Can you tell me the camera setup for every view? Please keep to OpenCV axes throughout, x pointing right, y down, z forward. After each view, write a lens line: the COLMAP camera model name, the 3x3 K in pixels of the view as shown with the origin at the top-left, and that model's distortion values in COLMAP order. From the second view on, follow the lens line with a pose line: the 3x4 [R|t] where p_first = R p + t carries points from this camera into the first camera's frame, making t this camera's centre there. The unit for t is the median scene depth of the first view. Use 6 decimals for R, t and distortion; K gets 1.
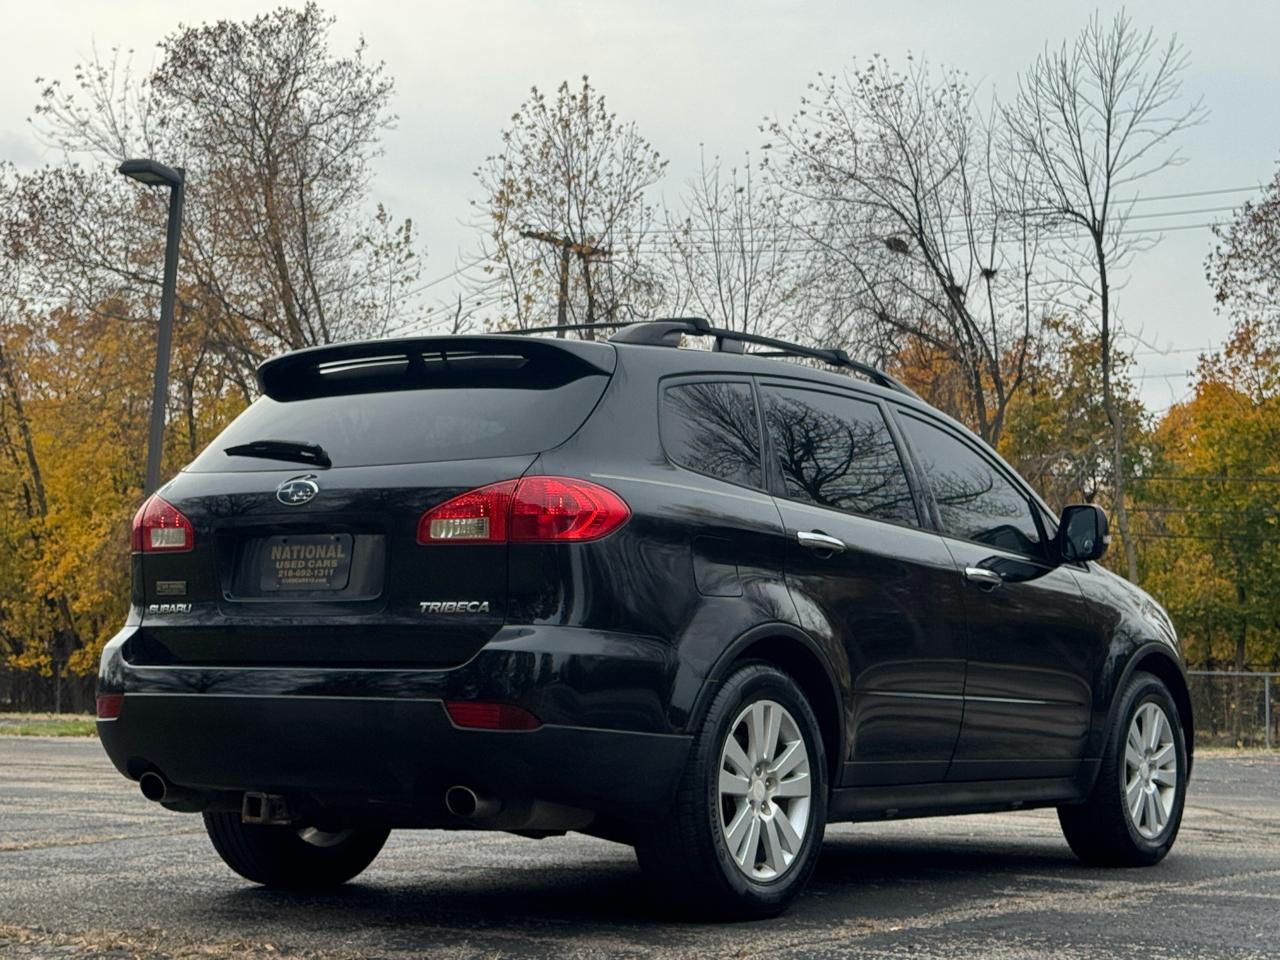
lens RADIAL K [[2393.8, 0, 654.2], [0, 2393.8, 473.6], [0, 0, 1]] dist [0.210520, -0.616772]
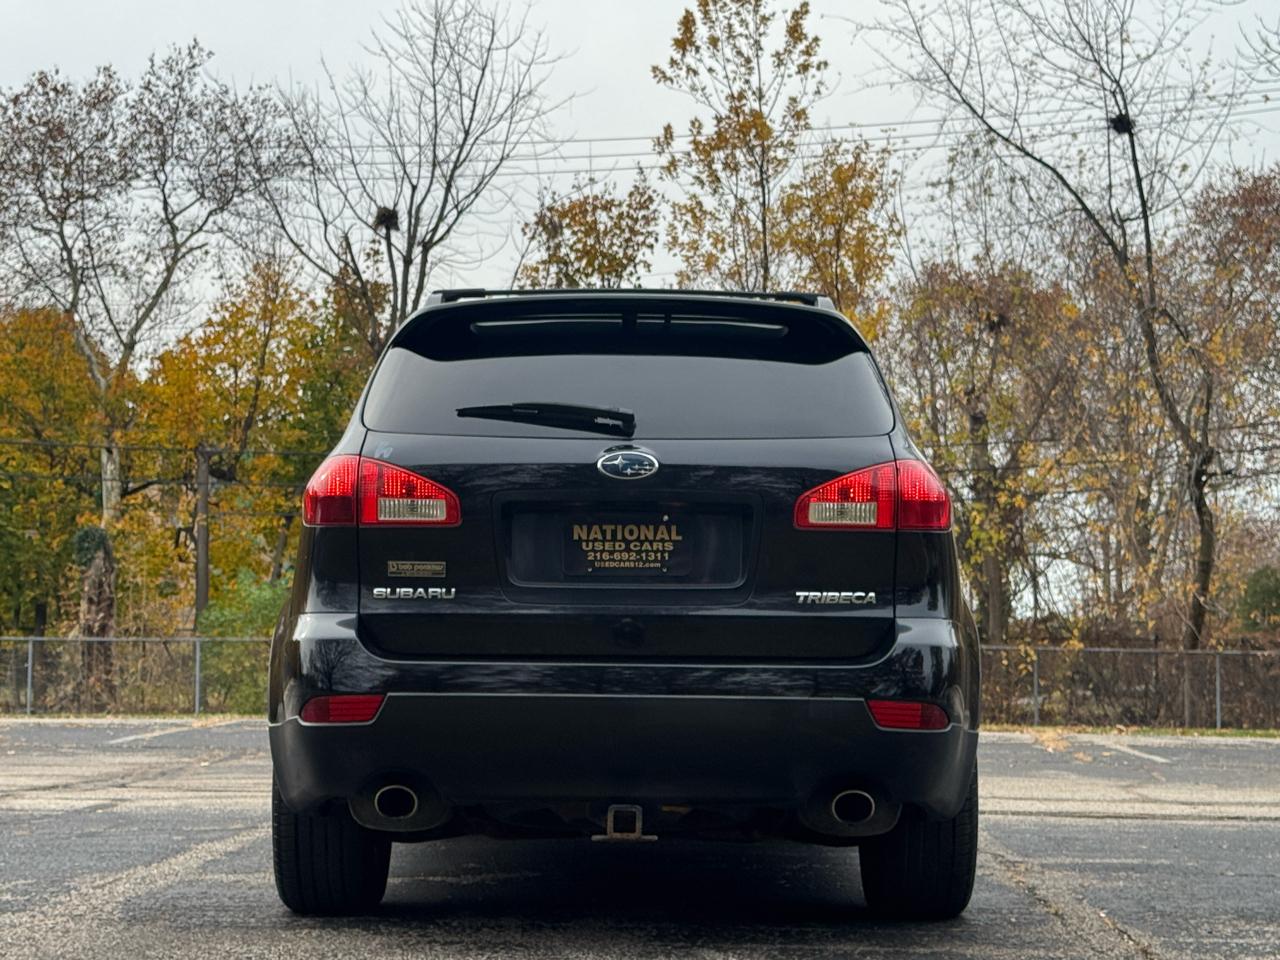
lens RADIAL K [[2392.4, 0, 640.0], [0, 2392.4, 480.0], [0, 0, 1]] dist [0.218897, -0.690302]
pose [[0.835242, 0.032415, 0.548926, -0.156077], [-0.042942, 0.999057, 0.006344, 0.001852], [-0.548203, -0.028871, 0.835847, 0.064754]]
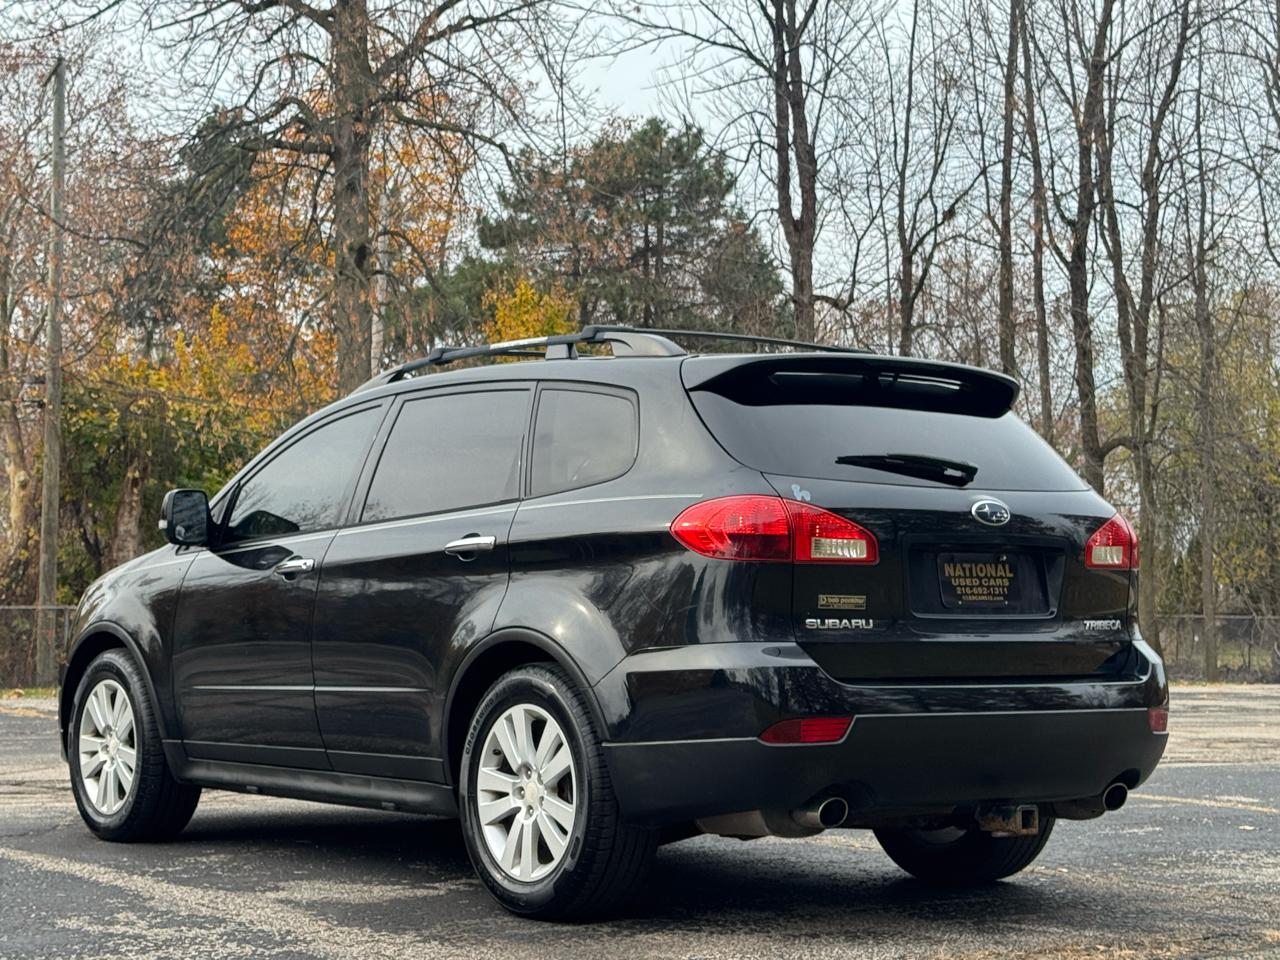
lens RADIAL K [[2393.8, 0, 654.2], [0, 2393.8, 473.6], [0, 0, 1]] dist [0.210520, -0.616772]
pose [[0.335210, 0.041302, 0.941238, -0.289749], [-0.075356, 0.997013, -0.016912, 0.004798], [-0.939125, -0.065258, 0.337322, 0.196067]]
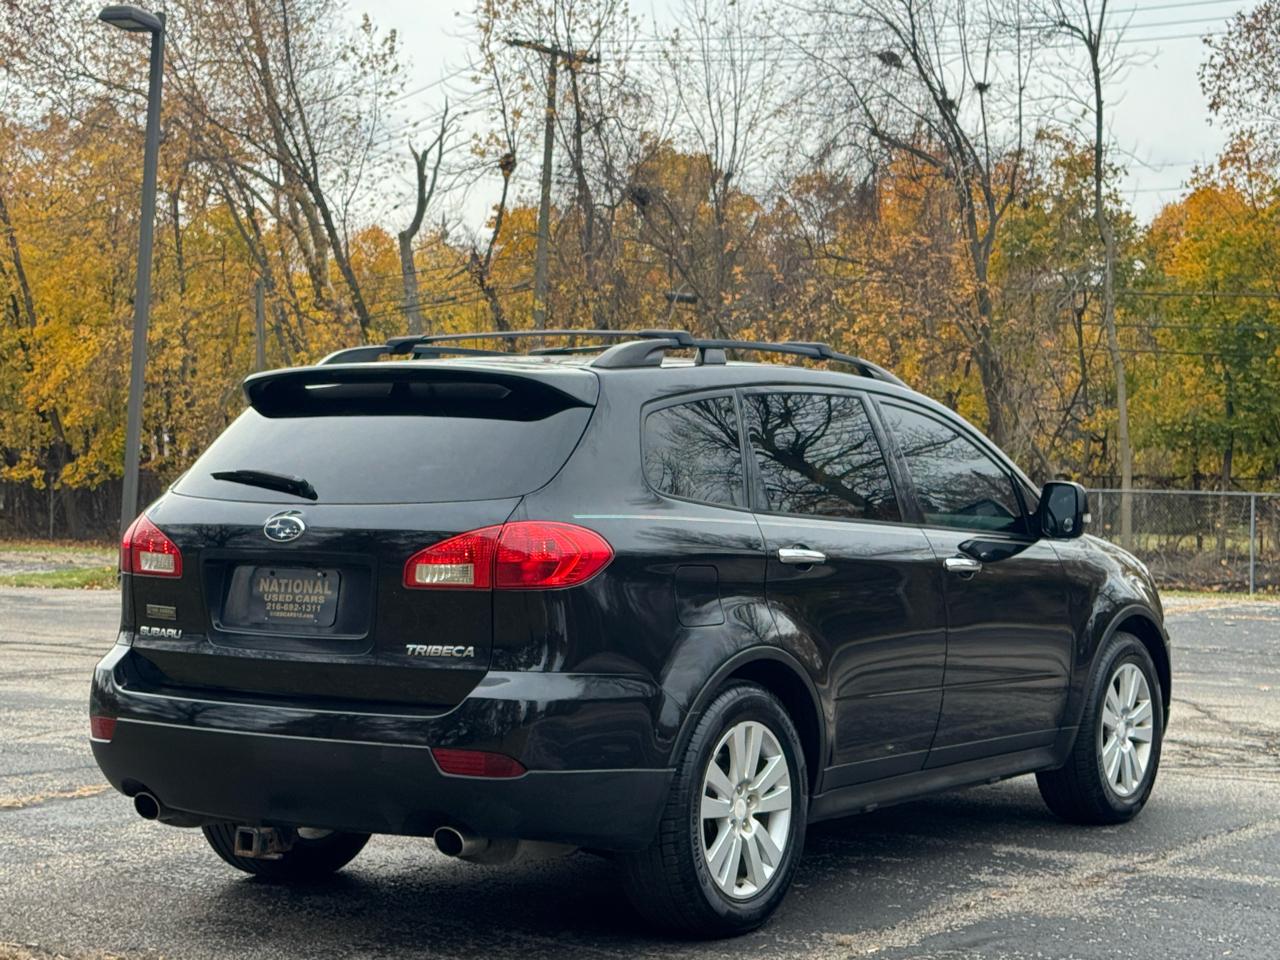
lens RADIAL K [[2392.4, 0, 640.0], [0, 2392.4, 480.0], [0, 0, 1]] dist [0.218897, -0.690302]
pose [[0.999998, -0.001242, -0.001740, 0.000768], [0.001395, 0.995909, 0.090350, -0.025783], [0.001621, -0.090352, 0.995909, -0.001162]]
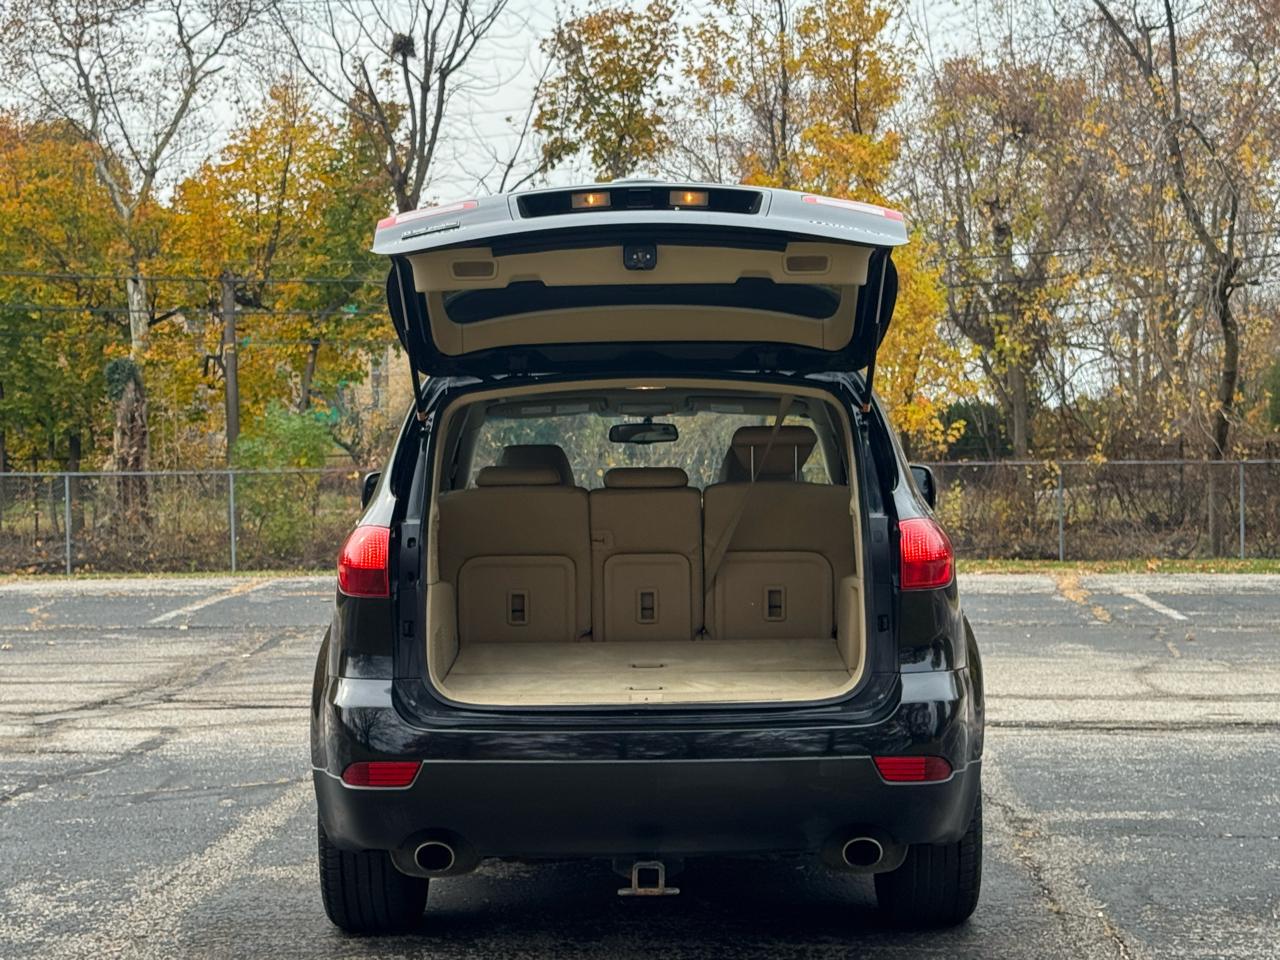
lens RADIAL K [[2392.4, 0, 640.0], [0, 2392.4, 480.0], [0, 0, 1]] dist [0.218897, -0.690302]
pose [[0.841463, -0.033769, 0.539258, -0.161718], [-0.020216, 0.995379, 0.093876, -0.025336], [-0.539936, -0.089894, 0.836892, 0.055547]]
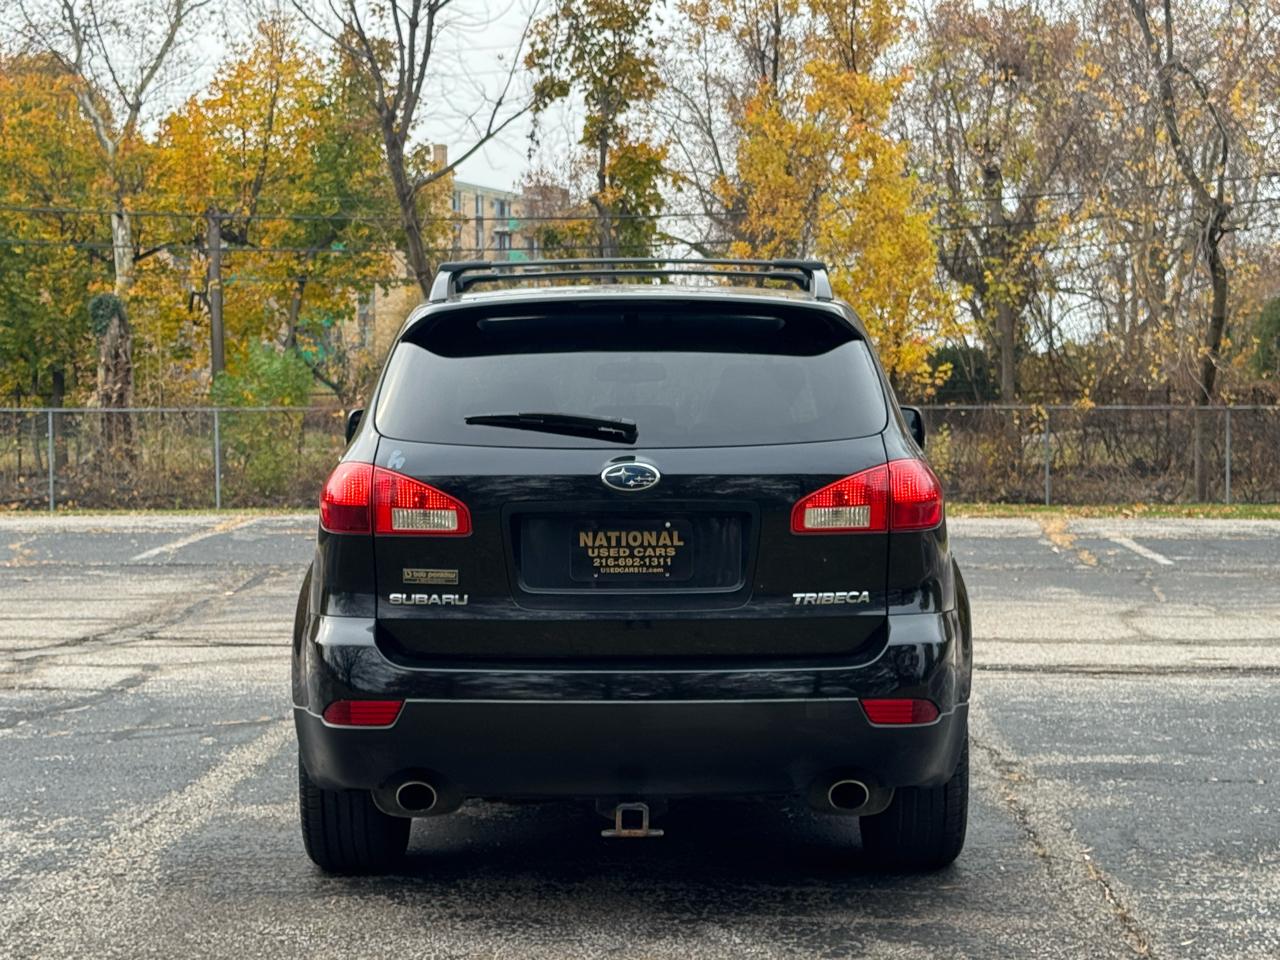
lens RADIAL K [[2393.8, 0, 654.2], [0, 2393.8, 473.6], [0, 0, 1]] dist [0.210520, -0.616772]
pose [[0.835565, -0.038643, 0.548031, -0.160121], [-0.029553, 0.992918, 0.115072, -0.024679], [-0.548596, -0.112346, 0.828505, 0.058043]]
